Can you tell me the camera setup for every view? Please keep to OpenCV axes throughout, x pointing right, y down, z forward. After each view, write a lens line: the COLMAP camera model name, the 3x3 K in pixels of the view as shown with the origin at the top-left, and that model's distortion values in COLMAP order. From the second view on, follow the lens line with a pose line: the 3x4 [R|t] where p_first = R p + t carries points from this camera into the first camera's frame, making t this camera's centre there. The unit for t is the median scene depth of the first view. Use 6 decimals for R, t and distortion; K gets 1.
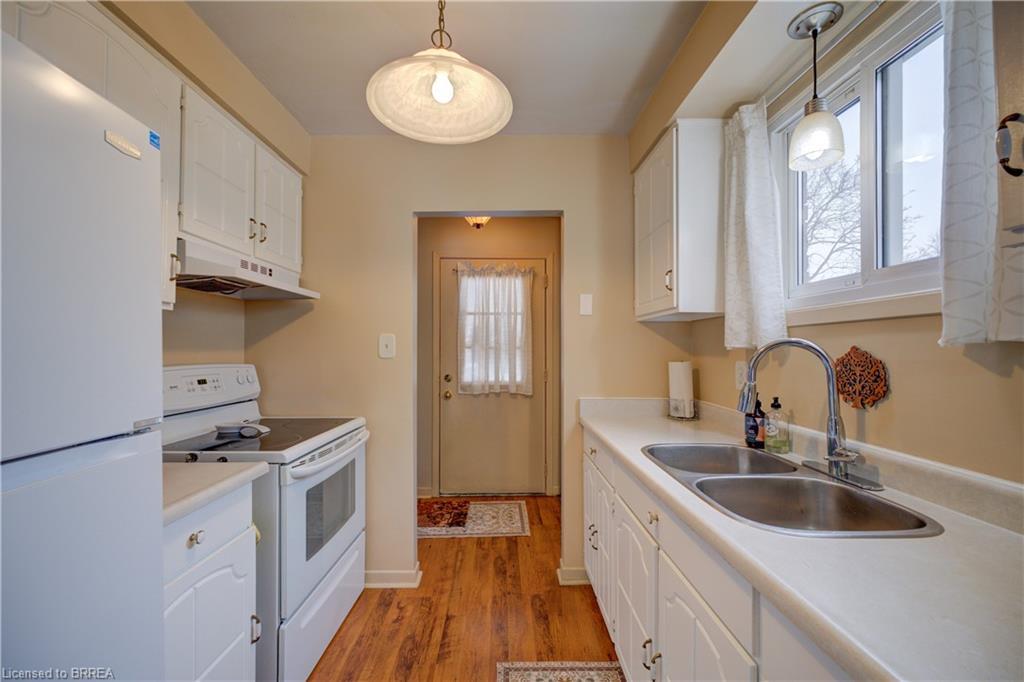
lens RADIAL K [[407.0, 0, 508.0], [0, 407.0, 343.3], [0, 0, 1]] dist [-0.001250, 0.000186]
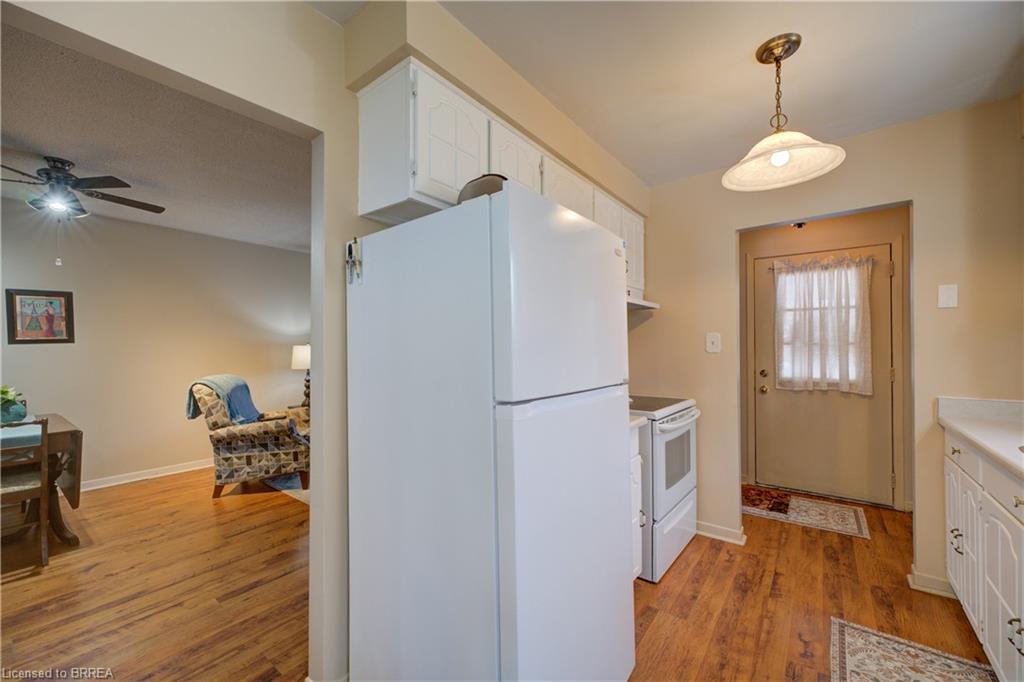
lens RADIAL K [[407.0, 0, 510.0], [0, 407.0, 344.2], [0, 0, 1]] dist [-0.001250, 0.000186]
pose [[0.782647, -0.007628, -0.622419, -0.013183], [0.013030, 0.999907, 0.004129, -0.003201], [0.622329, -0.011342, 0.782673, -0.376464]]
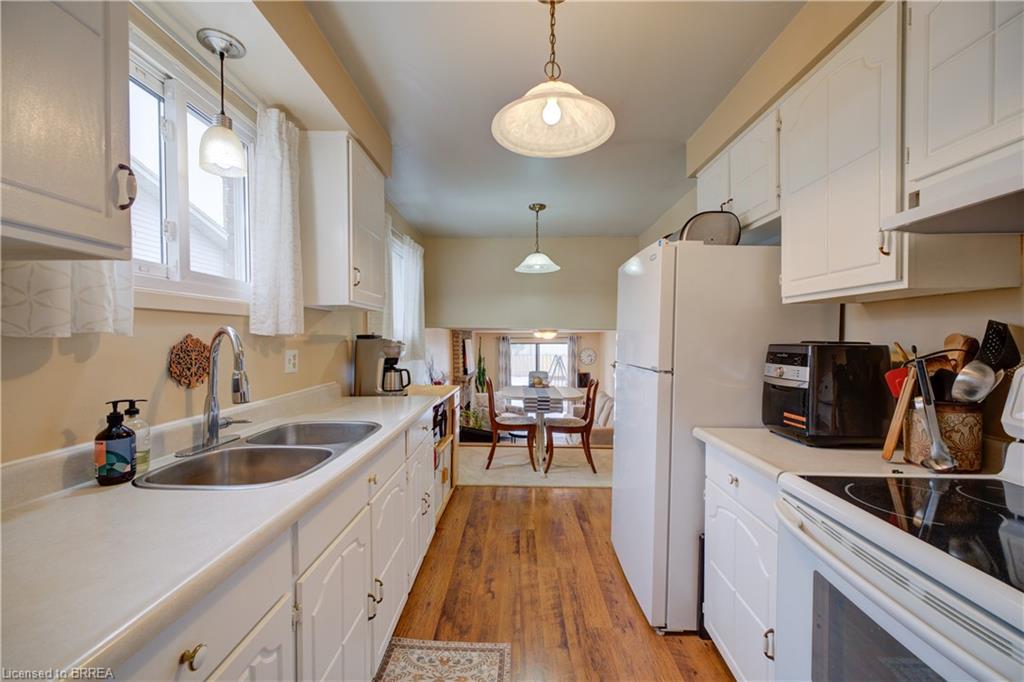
lens RADIAL K [[407.0, 0, 516.1], [0, 407.0, 344.7], [0, 0, 1]] dist [-0.001250, 0.000186]
pose [[-0.999927, 0.002942, 0.011755, -0.036826], [0.003037, 0.999963, 0.008065, 0.017890], [-0.011731, 0.008100, -0.999898, 1.240149]]
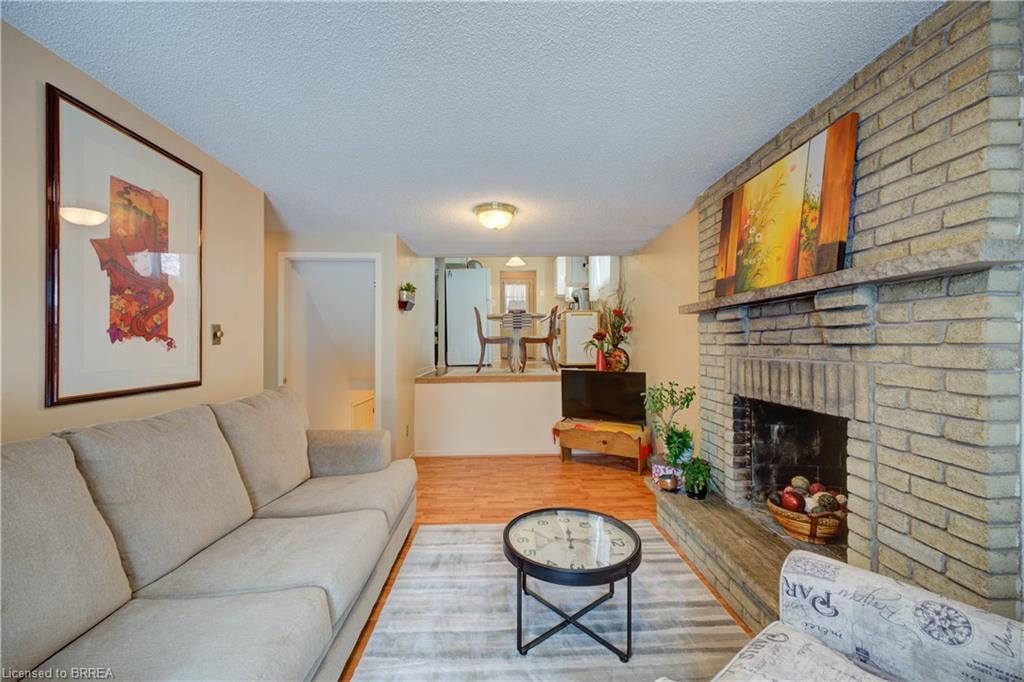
lens RADIAL K [[407.0, 0, 511.7], [0, 407.0, 341.6], [0, 0, 1]] dist [-0.001250, 0.000186]
pose [[0.999784, 0.001296, 0.020741, -0.218304], [-0.001355, 0.999995, 0.002850, 0.427588], [-0.020737, -0.002878, 0.999781, -3.427315]]
